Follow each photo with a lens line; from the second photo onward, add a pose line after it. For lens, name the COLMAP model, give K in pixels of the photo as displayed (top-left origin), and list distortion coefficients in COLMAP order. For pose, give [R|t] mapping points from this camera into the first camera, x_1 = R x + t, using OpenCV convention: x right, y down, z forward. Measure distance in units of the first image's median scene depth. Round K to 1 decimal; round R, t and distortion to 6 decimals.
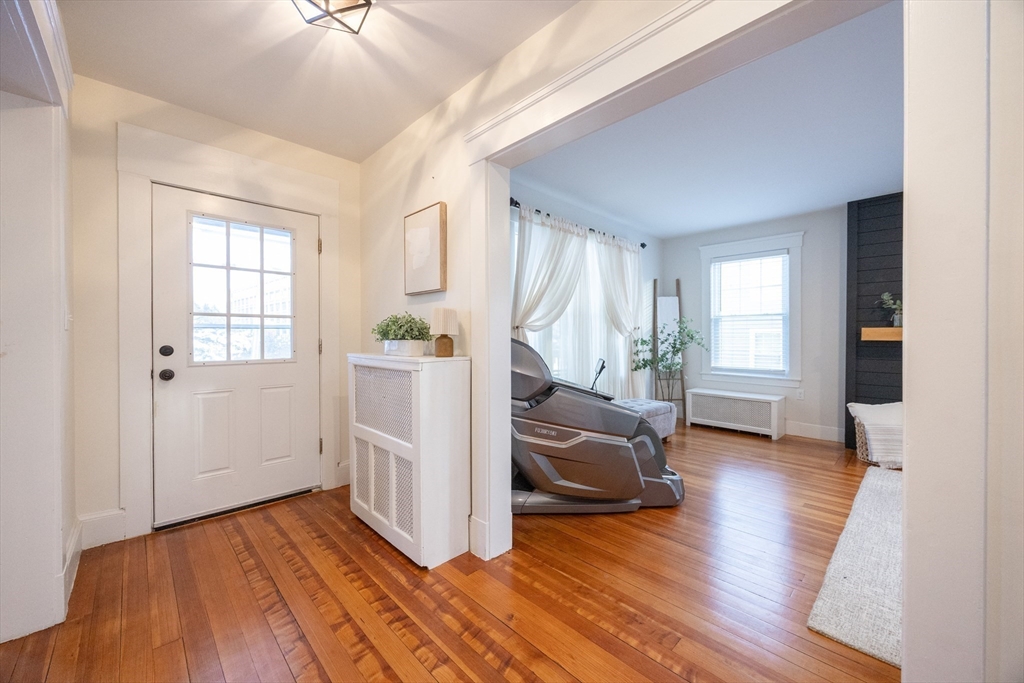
lens RADIAL K [[390.1, 0, 516.4], [0, 390.1, 344.3], [0, 0, 1]] dist [0.001367, 0.000090]
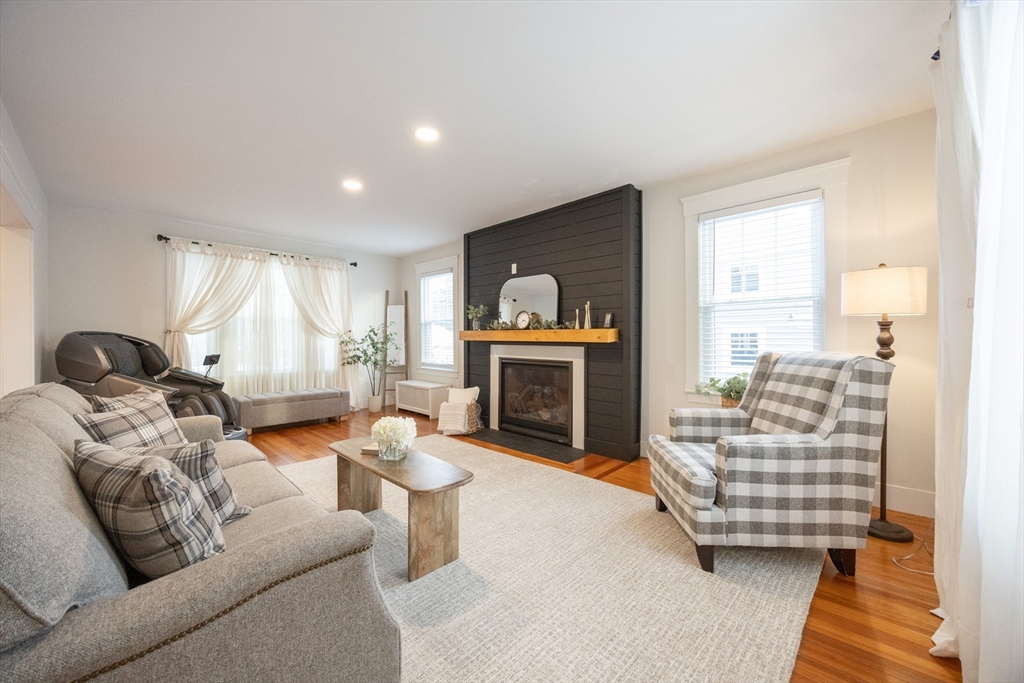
lens RADIAL K [[390.1, 0, 507.4], [0, 390.1, 342.3], [0, 0, 1]] dist [0.001367, 0.000090]
pose [[0.999919, -0.005167, 0.011609, 0.842859], [0.005315, 0.999904, -0.012824, 0.013070], [-0.011542, 0.012885, 0.999850, -0.253168]]
